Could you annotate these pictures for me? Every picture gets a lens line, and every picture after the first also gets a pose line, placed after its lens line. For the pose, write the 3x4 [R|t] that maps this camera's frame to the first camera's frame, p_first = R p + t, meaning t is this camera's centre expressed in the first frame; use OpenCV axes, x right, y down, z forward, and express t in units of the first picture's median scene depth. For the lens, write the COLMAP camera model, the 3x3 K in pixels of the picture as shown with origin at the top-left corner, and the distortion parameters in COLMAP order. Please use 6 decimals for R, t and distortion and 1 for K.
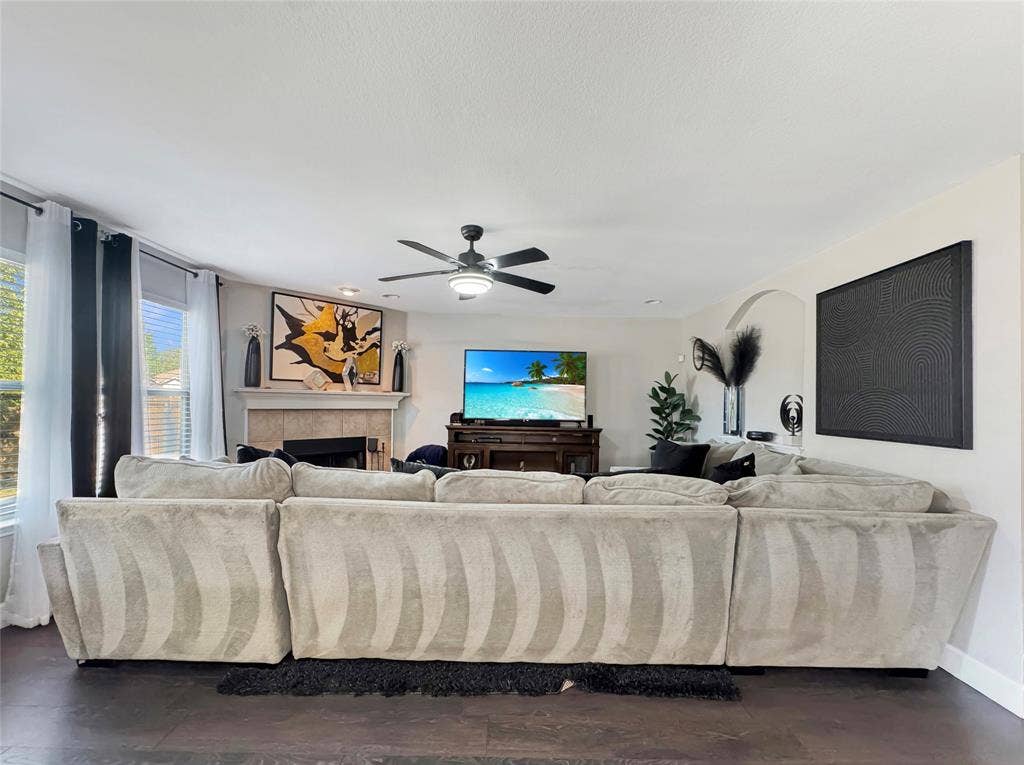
lens RADIAL K [[424.9, 0, 523.2], [0, 424.9, 405.1], [0, 0, 1]] dist [-0.008447, -0.000107]
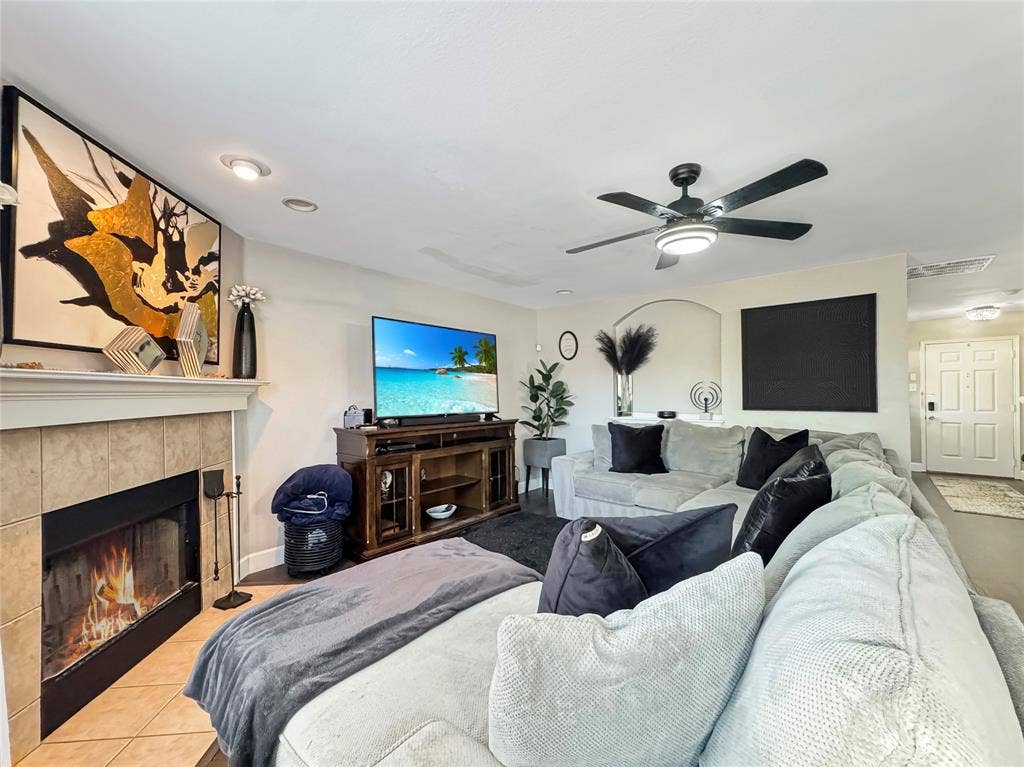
lens RADIAL K [[414.4, 0, 504.9], [0, 414.4, 385.2], [0, 0, 1]] dist [-0.007809, 0.000481]
pose [[0.668599, -0.004765, 0.743608, -0.541515], [0.017173, 0.999812, -0.009034, -0.014543], [-0.743425, 0.018810, 0.668555, 0.459882]]
